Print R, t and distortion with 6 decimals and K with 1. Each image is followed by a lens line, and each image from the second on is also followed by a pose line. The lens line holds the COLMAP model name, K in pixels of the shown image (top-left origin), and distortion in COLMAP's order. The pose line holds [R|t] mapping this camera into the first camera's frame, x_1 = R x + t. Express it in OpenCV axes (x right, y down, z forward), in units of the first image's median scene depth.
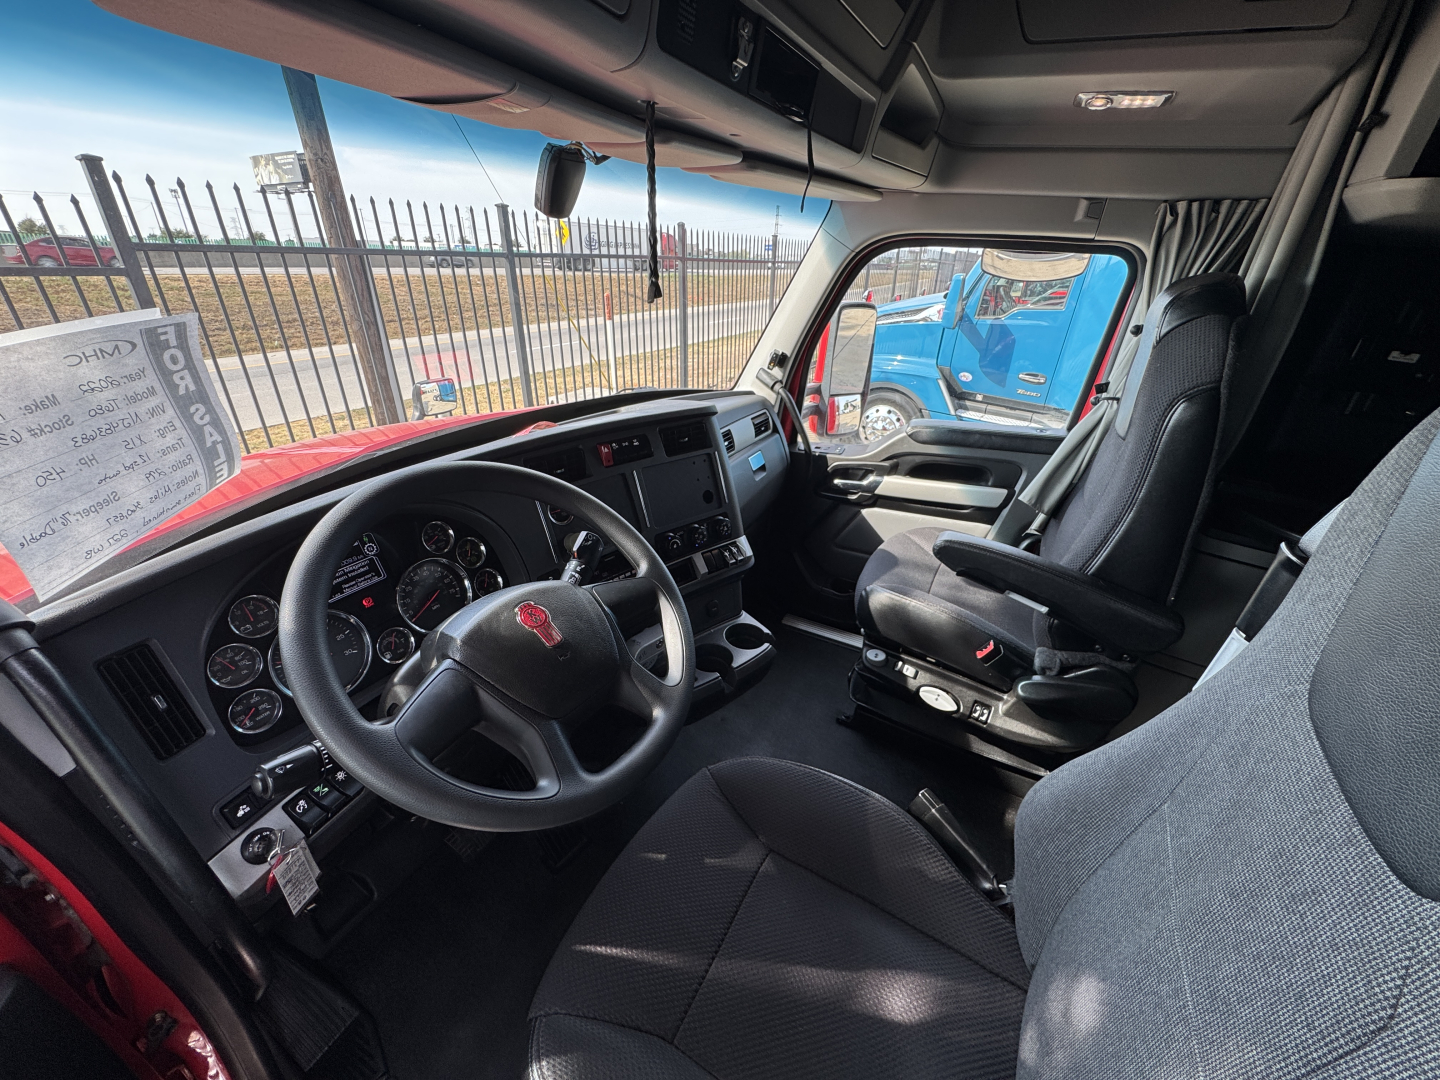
lens RADIAL K [[570.9, 0, 723.5], [0, 570.9, 541.6], [0, 0, 1]] dist [0.000898, -0.000737]
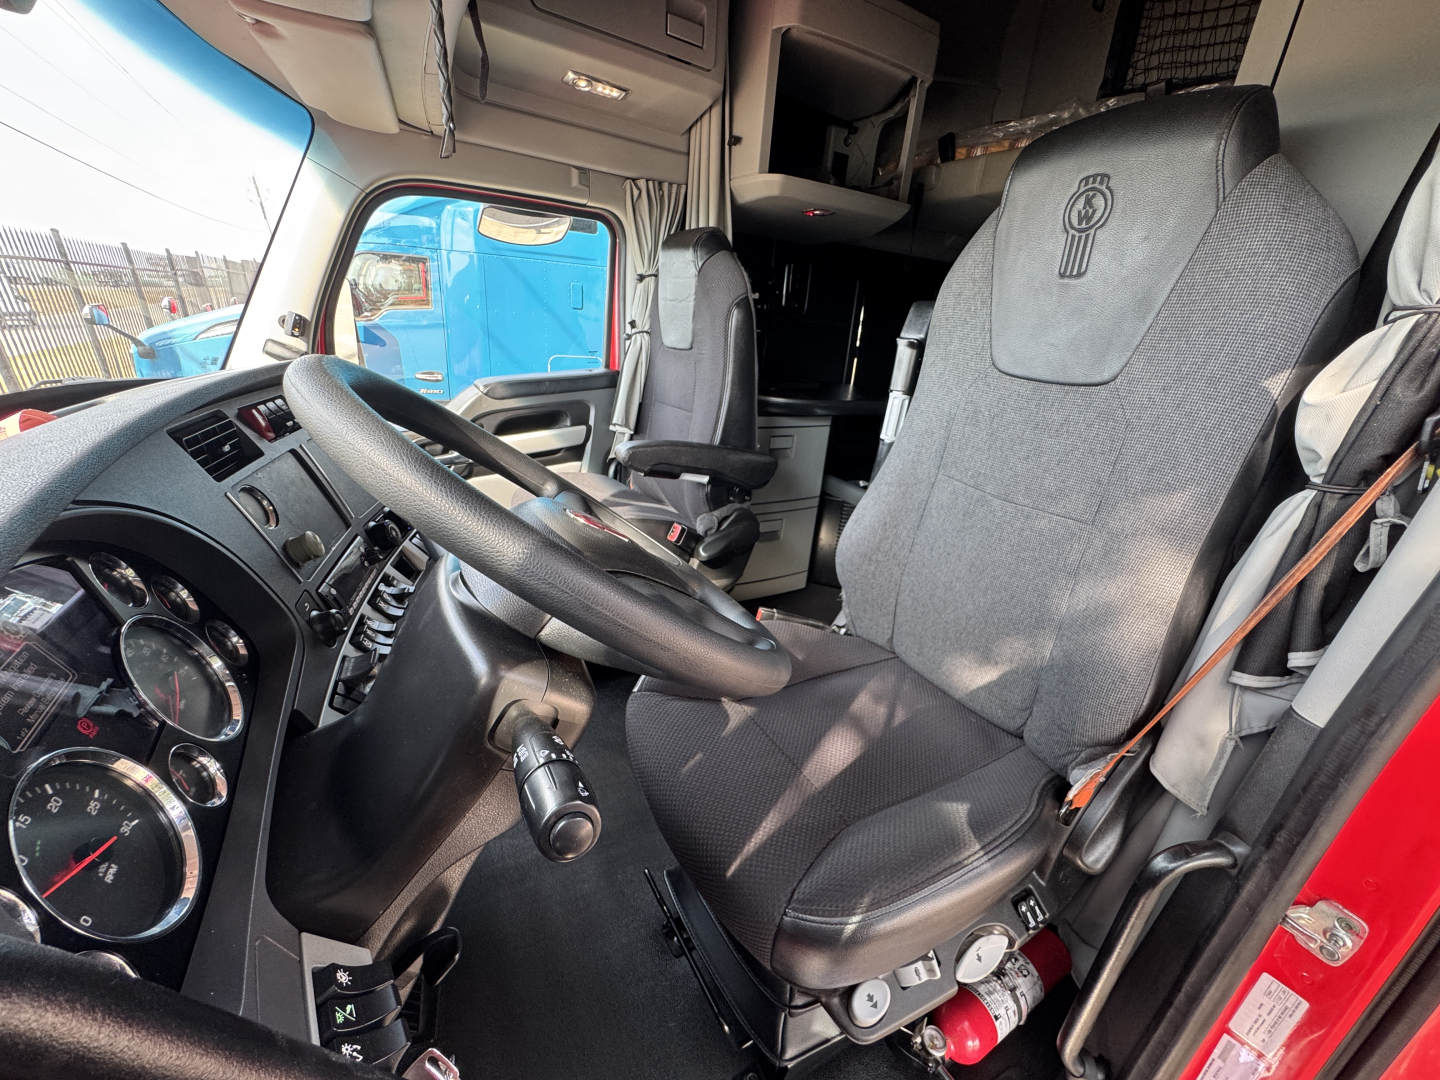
lens RADIAL K [[570.9, 0, 718.1], [0, 570.9, 537.3], [0, 0, 1]] dist [0.000898, -0.000737]
pose [[0.524995, -0.330749, 0.784210, -0.435904], [0.355182, 0.922474, 0.151285, 0.048292], [-0.773451, 0.199114, 0.601770, 0.201157]]
